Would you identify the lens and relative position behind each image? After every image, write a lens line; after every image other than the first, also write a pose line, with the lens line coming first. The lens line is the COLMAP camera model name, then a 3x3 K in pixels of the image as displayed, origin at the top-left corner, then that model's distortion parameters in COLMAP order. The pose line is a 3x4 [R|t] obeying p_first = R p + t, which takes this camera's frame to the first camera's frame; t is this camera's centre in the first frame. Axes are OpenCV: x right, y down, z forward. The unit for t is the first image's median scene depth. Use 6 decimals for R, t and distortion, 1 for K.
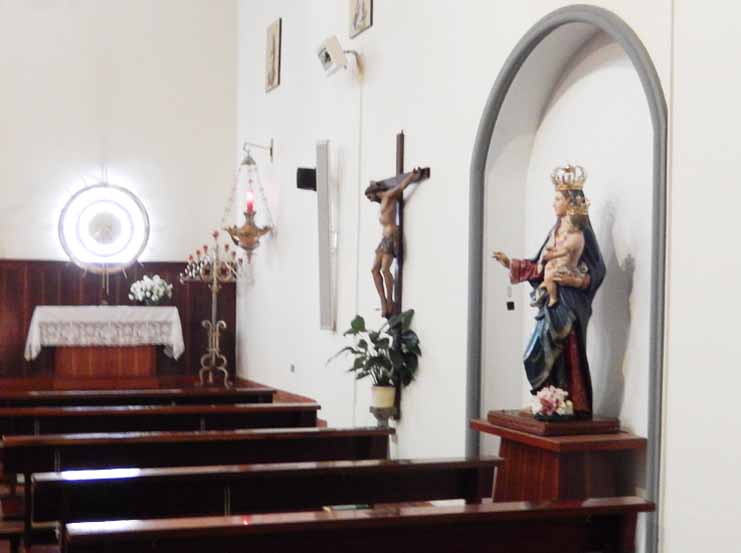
lens RADIAL K [[976.3, 0, 370.5], [0, 976.3, 278.4], [0, 0, 1]] dist [0.022397, 0.000000]
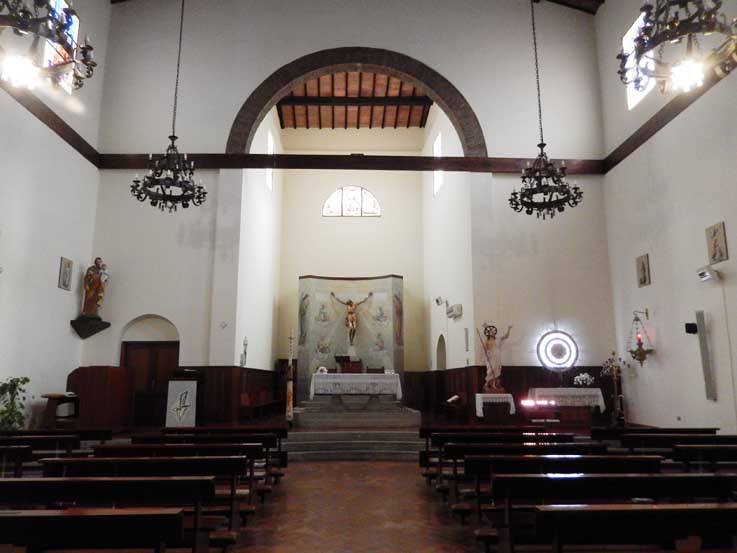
lens RADIAL K [[533.1, 0, 368.1], [0, 533.1, 275.5], [0, 0, 1]] dist [0.043990, 0.003278]
pose [[0.973925, -0.053636, -0.220441, -0.418822], [0.014987, 0.984740, -0.173388, -0.016380], [0.226377, 0.165563, 0.959866, -0.288765]]
